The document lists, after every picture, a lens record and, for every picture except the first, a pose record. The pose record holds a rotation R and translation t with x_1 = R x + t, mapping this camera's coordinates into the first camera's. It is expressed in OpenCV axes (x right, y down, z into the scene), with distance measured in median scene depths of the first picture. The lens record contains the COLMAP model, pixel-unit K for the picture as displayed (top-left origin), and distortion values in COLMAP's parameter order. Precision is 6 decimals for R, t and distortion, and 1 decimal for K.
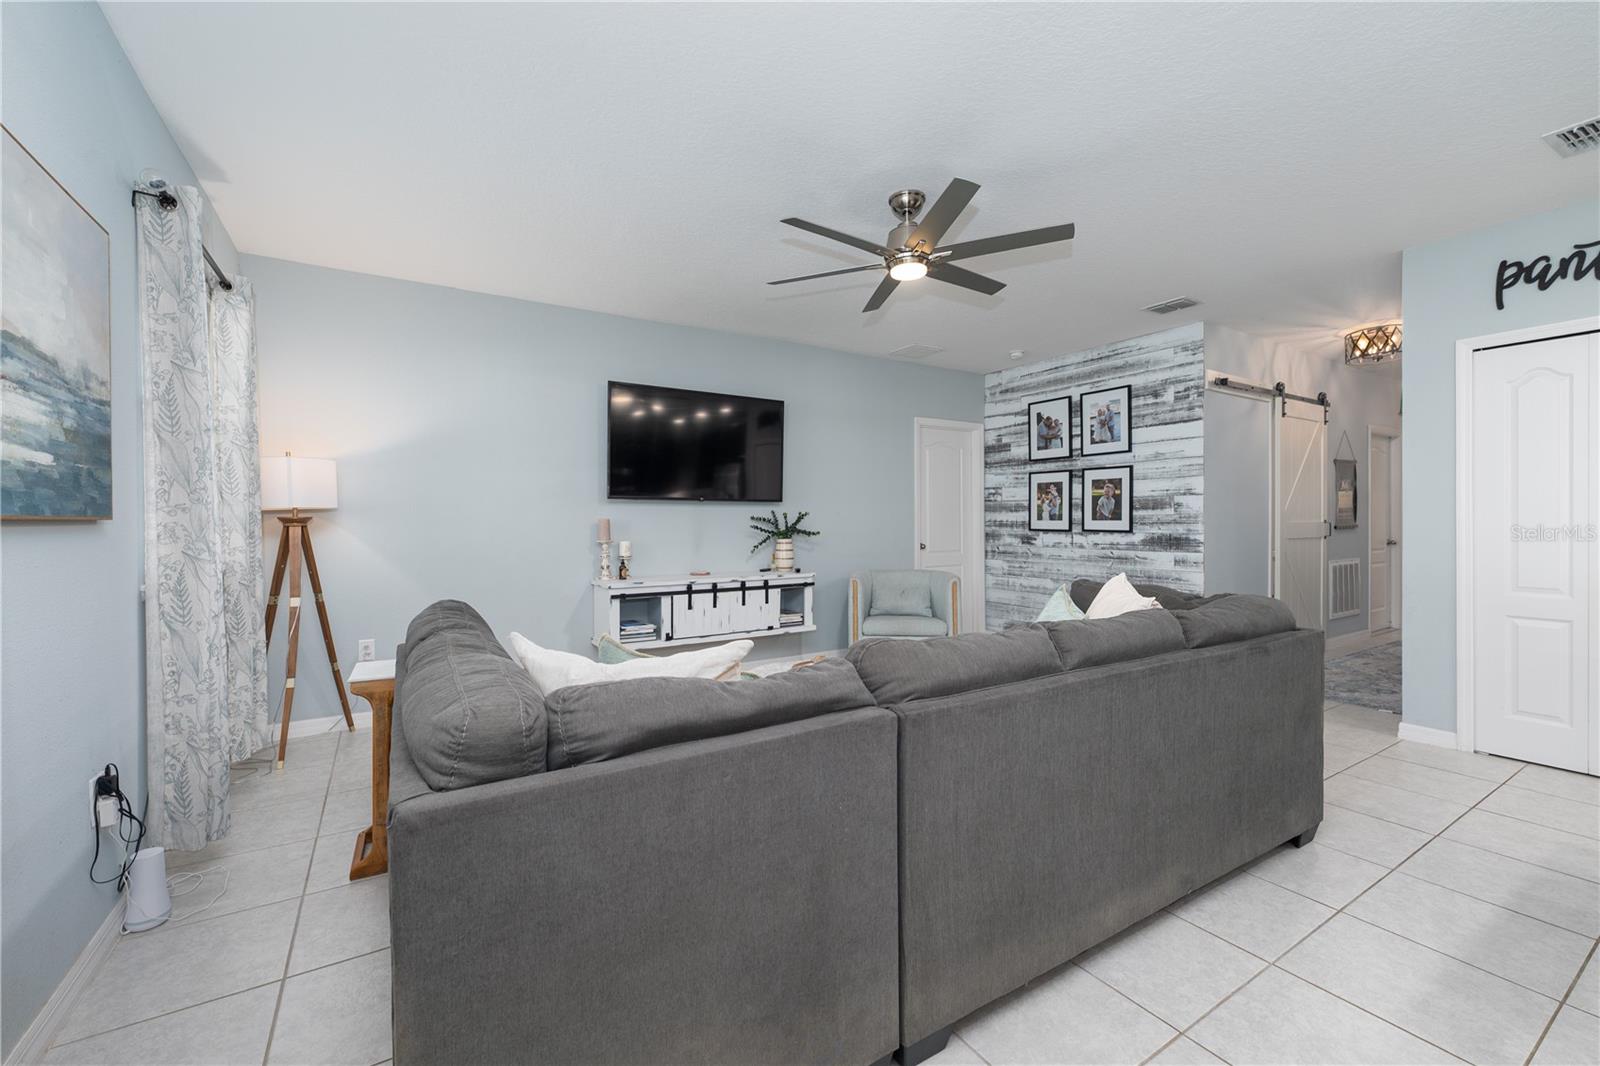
lens RADIAL K [[645.8, 0, 804.7], [0, 645.8, 525.0], [0, 0, 1]] dist [-0.002244, -0.000277]
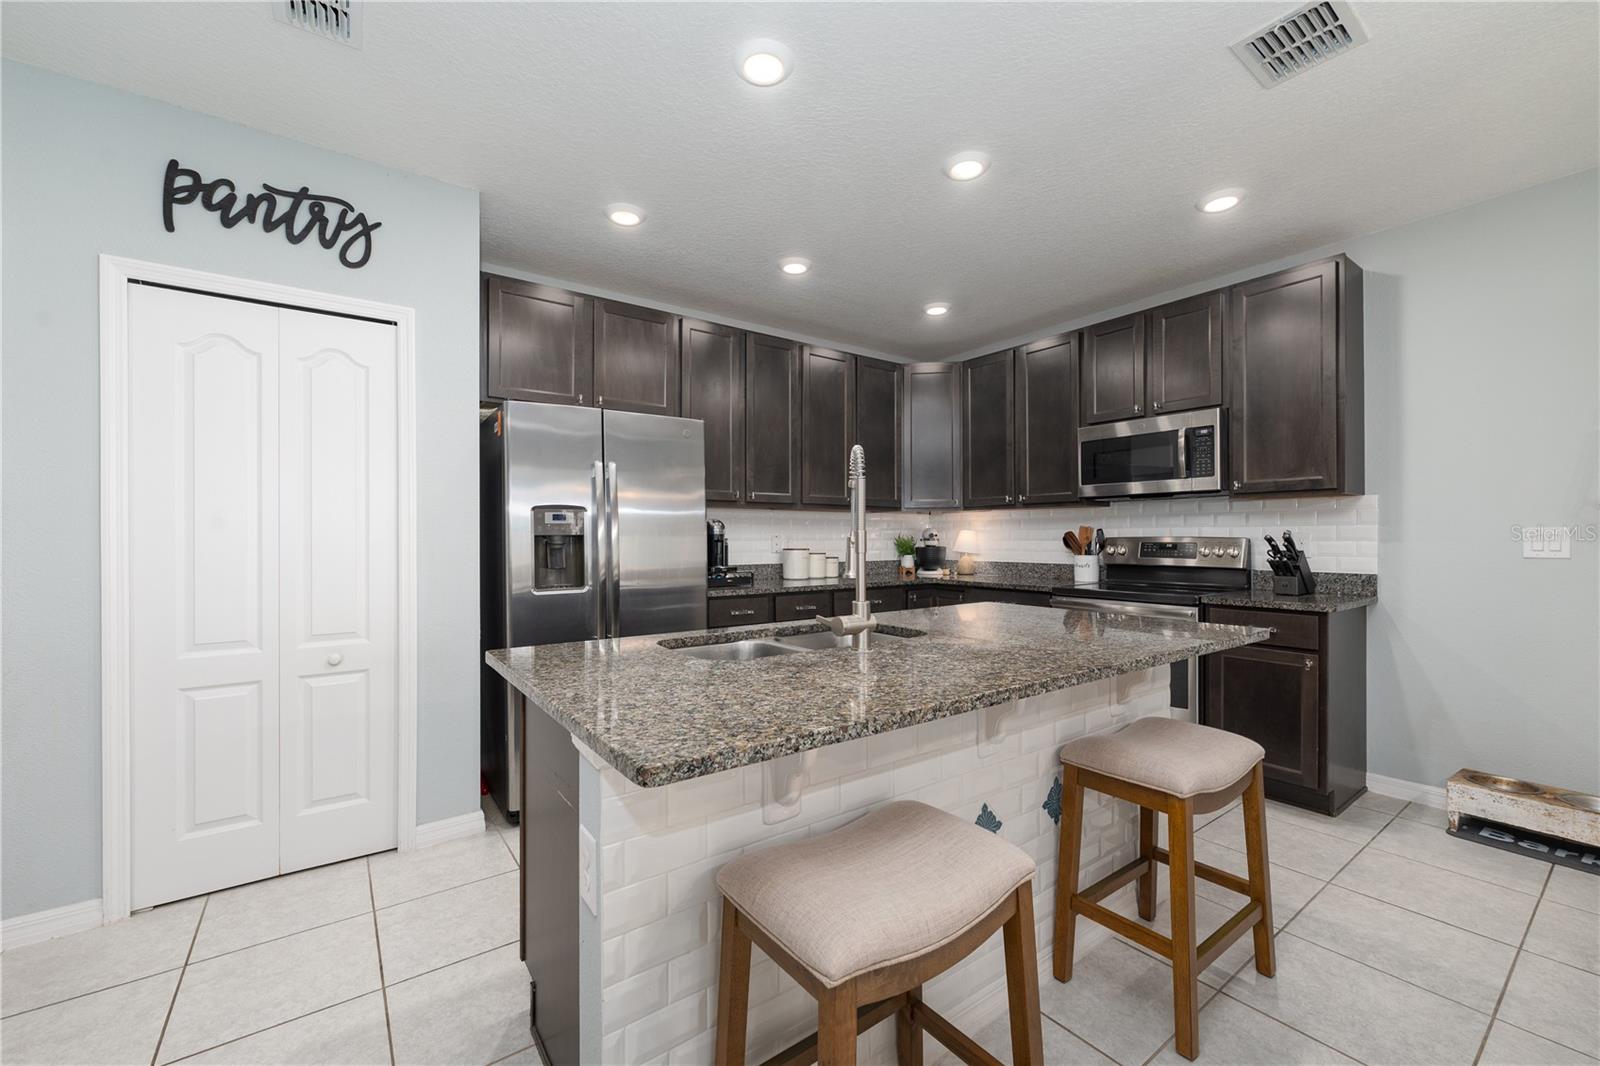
lens RADIAL K [[645.8, 0, 799.7], [0, 645.8, 536.3], [0, 0, 1]] dist [-0.002244, -0.000277]
pose [[-0.067732, 0.006761, 0.997681, 0.231397], [0.010591, 0.999926, -0.006057, -0.005244], [-0.997647, 0.010156, -0.067798, 0.245885]]
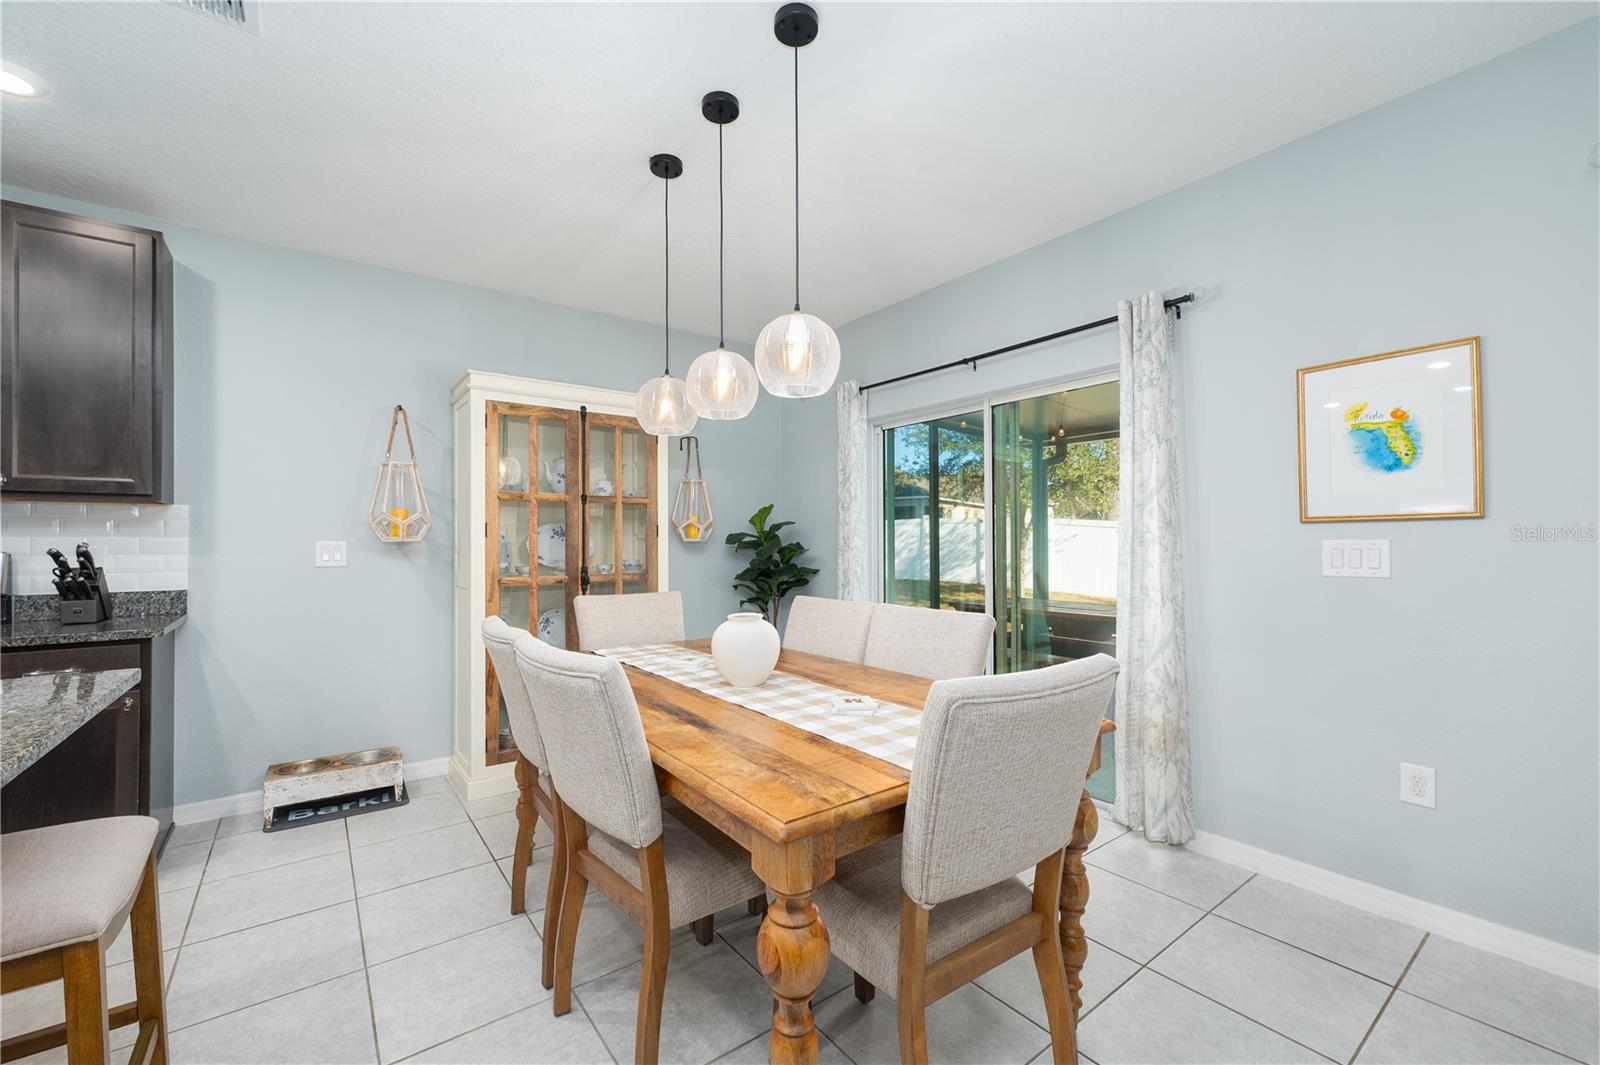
lens RADIAL K [[649.0, 0, 779.1], [0, 649.0, 537.1], [0, 0, 1]] dist [0.003914, -0.000094]
pose [[-0.997754, 0.008129, -0.066490, 0.314266], [0.008190, 0.999966, -0.000638, -0.009020], [0.066483, -0.001182, -0.997787, 0.270186]]
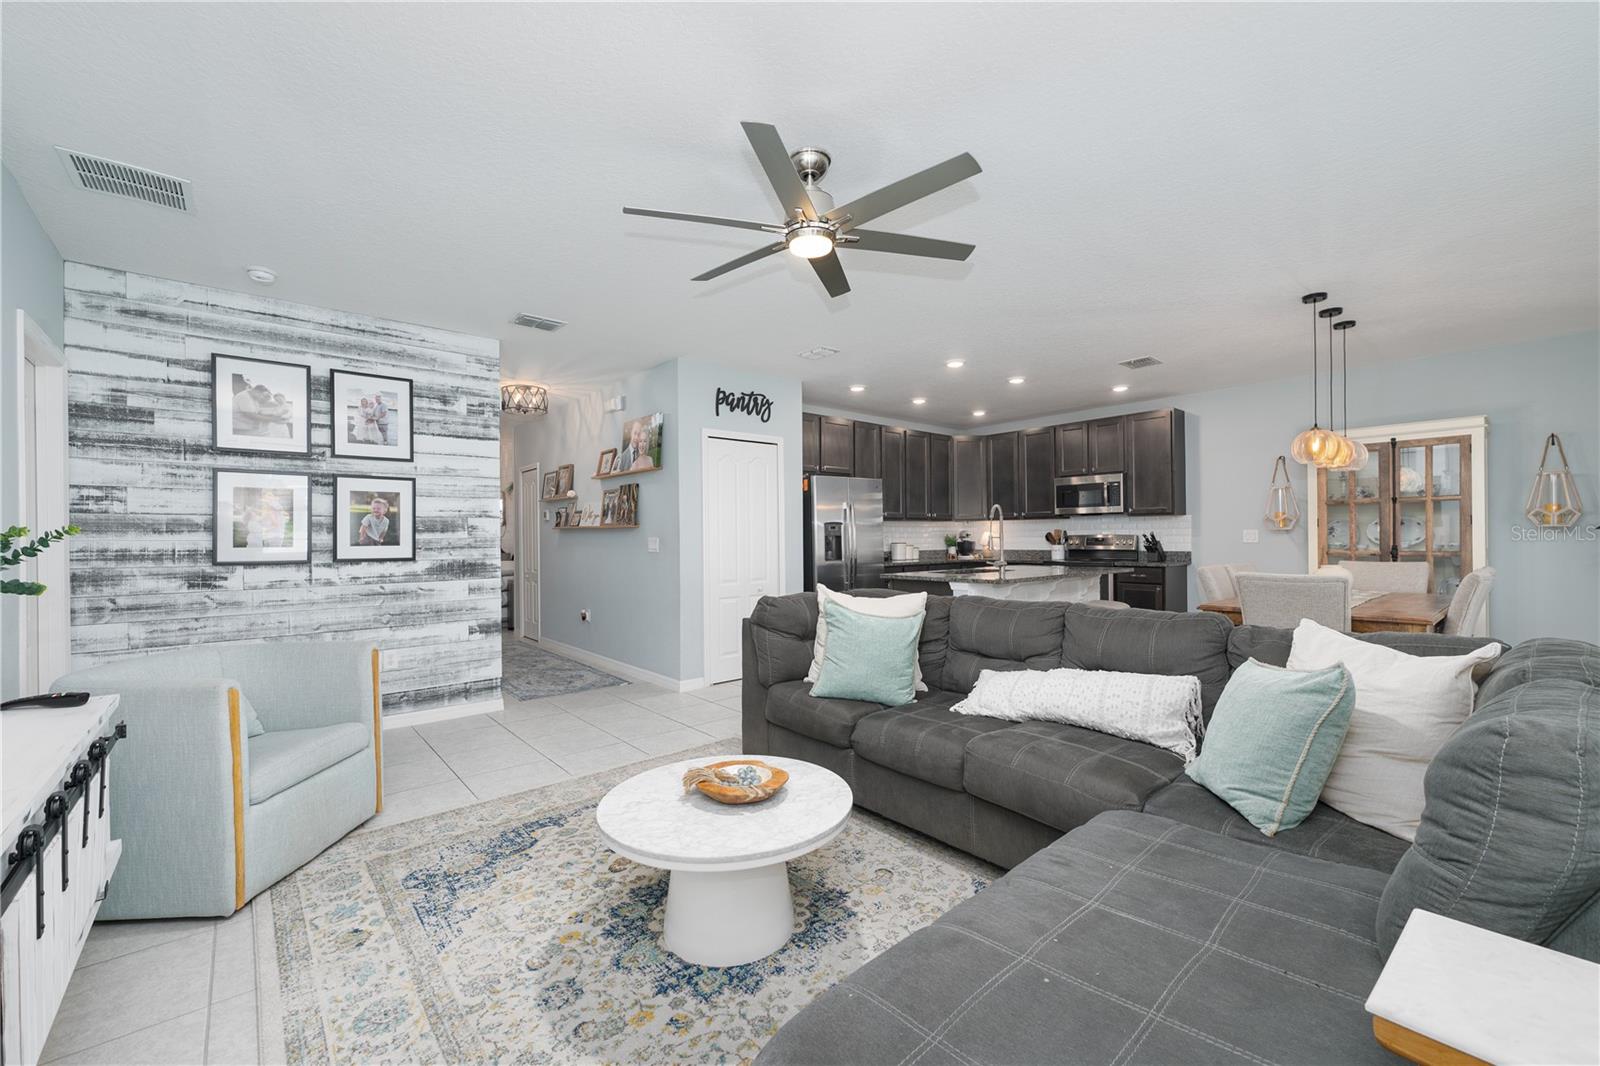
lens RADIAL K [[645.8, 0, 799.1], [0, 645.8, 537.8], [0, 0, 1]] dist [-0.002244, -0.000277]
pose [[-0.146736, 0.005528, 0.989160, -0.377408], [0.018116, 0.999832, -0.002900, -0.005839], [-0.989010, 0.017494, -0.146811, 0.644188]]
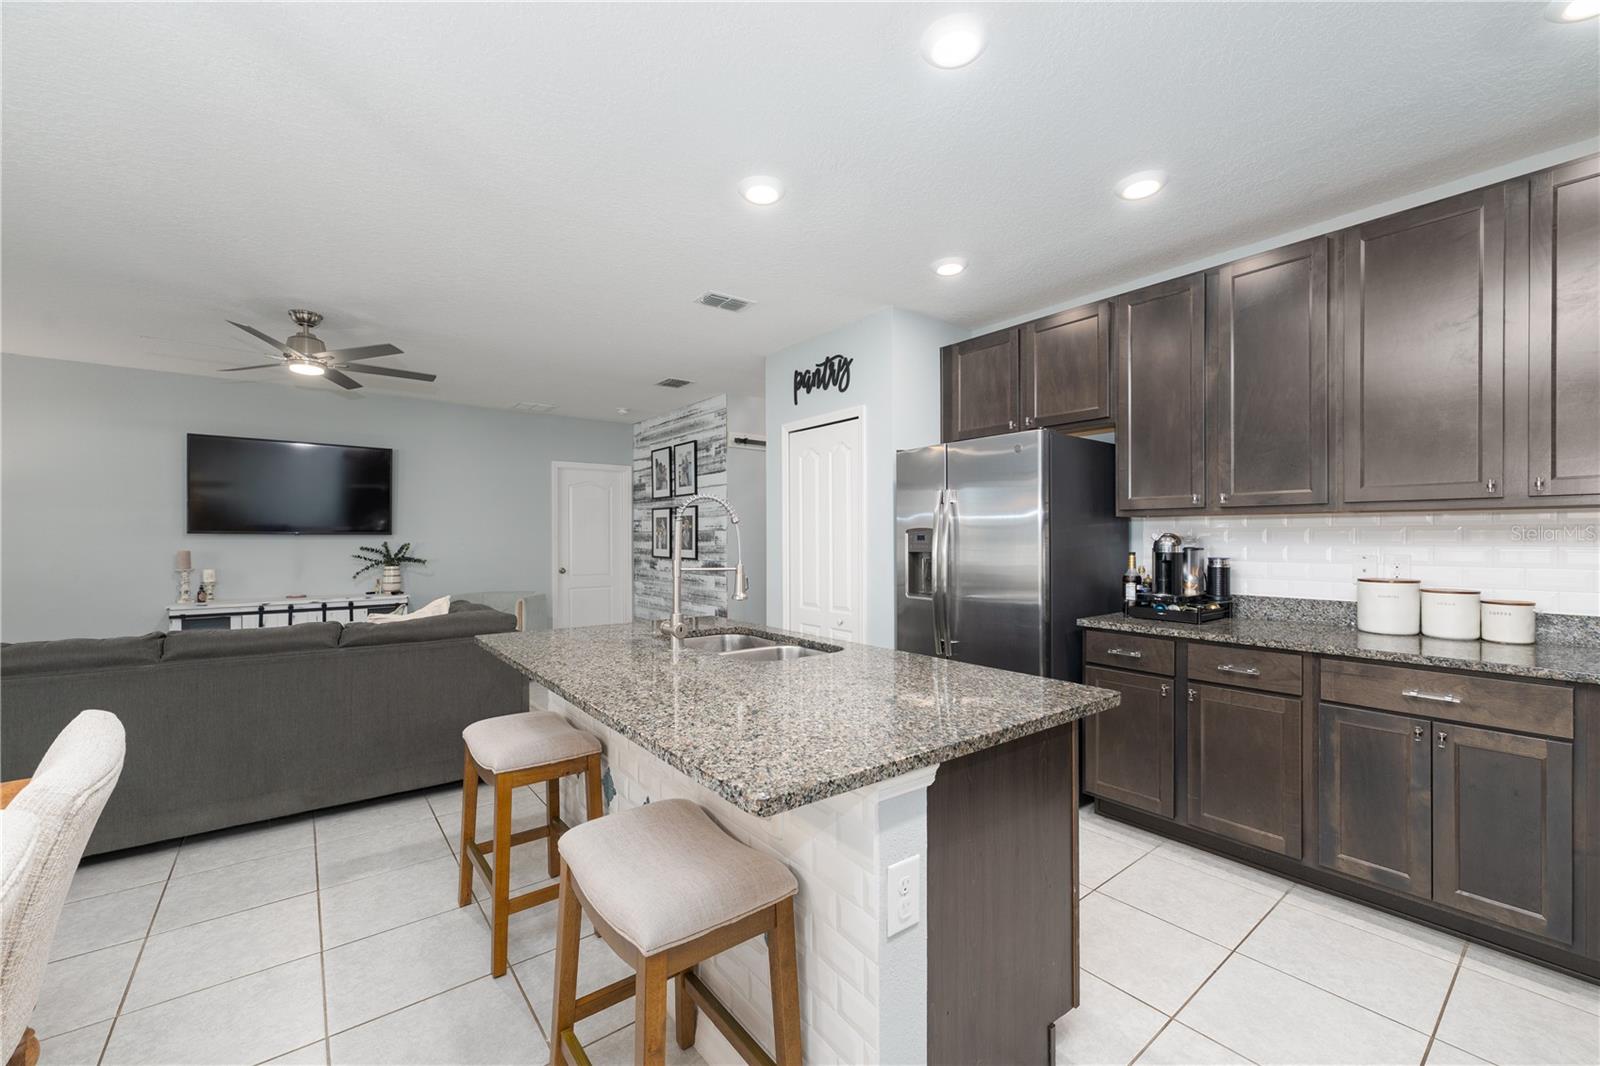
lens RADIAL K [[645.8, 0, 809.4], [0, 645.8, 531.0], [0, 0, 1]] dist [-0.002244, -0.000277]
pose [[0.994392, 0.003524, 0.105696, 0.595193], [-0.001473, 0.999809, -0.019473, -0.020473], [-0.105744, 0.019208, 0.994208, -0.243032]]
